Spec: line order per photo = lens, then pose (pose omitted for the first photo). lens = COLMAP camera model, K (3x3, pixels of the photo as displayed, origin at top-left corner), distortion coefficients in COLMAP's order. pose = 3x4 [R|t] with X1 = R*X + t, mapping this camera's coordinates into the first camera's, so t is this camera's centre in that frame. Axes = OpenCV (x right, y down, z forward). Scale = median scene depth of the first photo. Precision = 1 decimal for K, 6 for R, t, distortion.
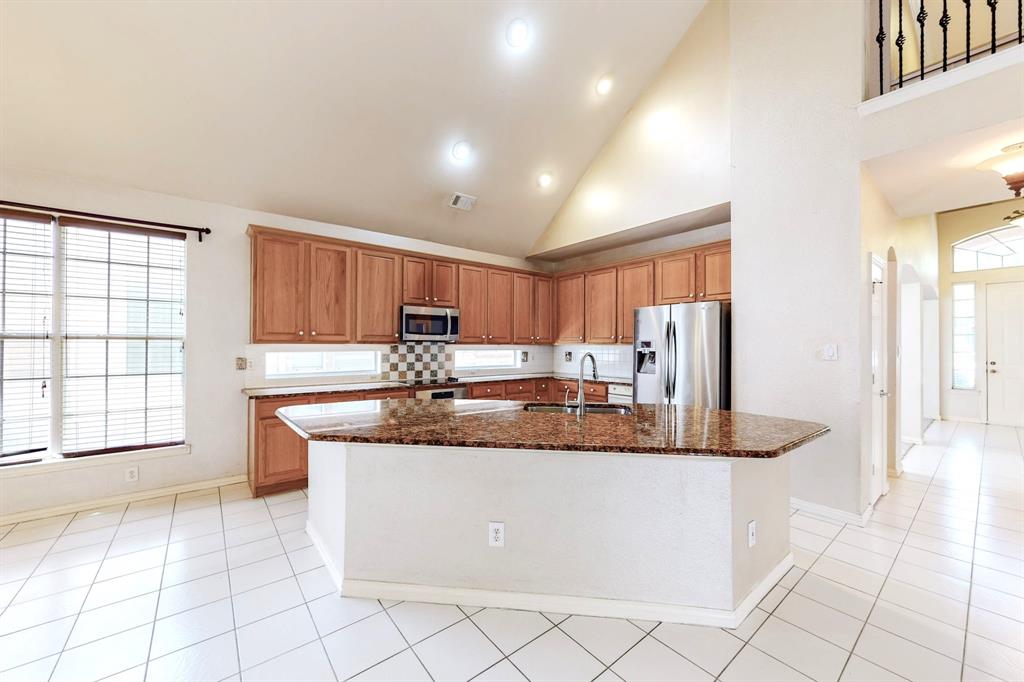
lens RADIAL K [[356.2, 0, 507.6], [0, 356.2, 345.5], [0, 0, 1]] dist [-0.001532, -0.000472]
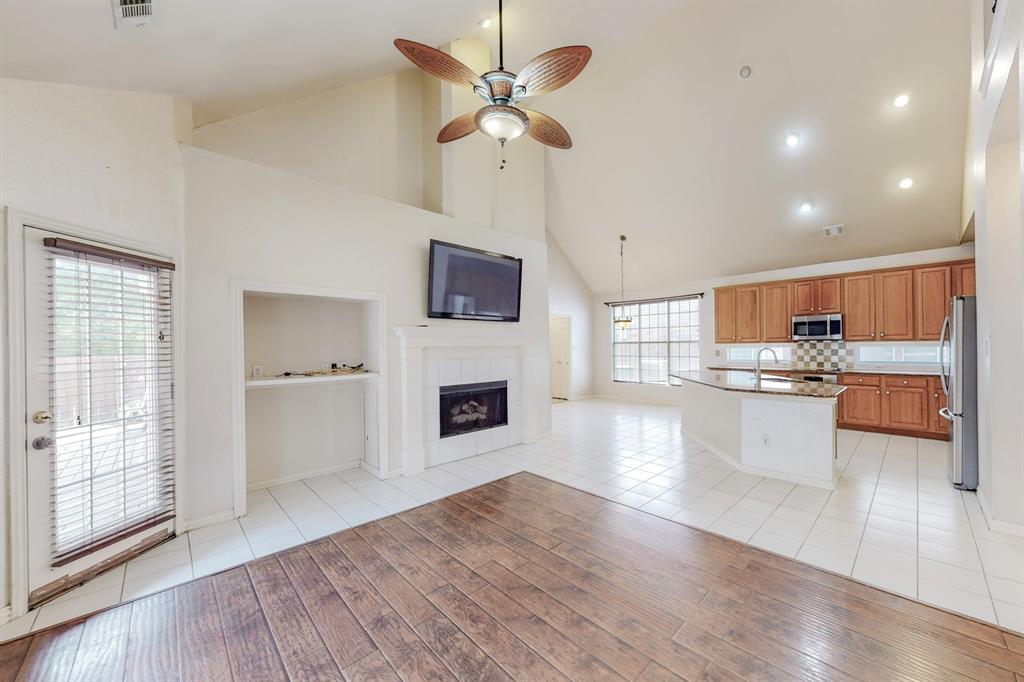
lens RADIAL K [[356.2, 0, 521.0], [0, 356.2, 345.8], [0, 0, 1]] dist [-0.001532, -0.000472]
pose [[0.027517, -0.002839, -0.999617, 1.084672], [0.017312, 0.999847, -0.002363, -0.006515], [0.999471, -0.017240, 0.027562, -0.167579]]
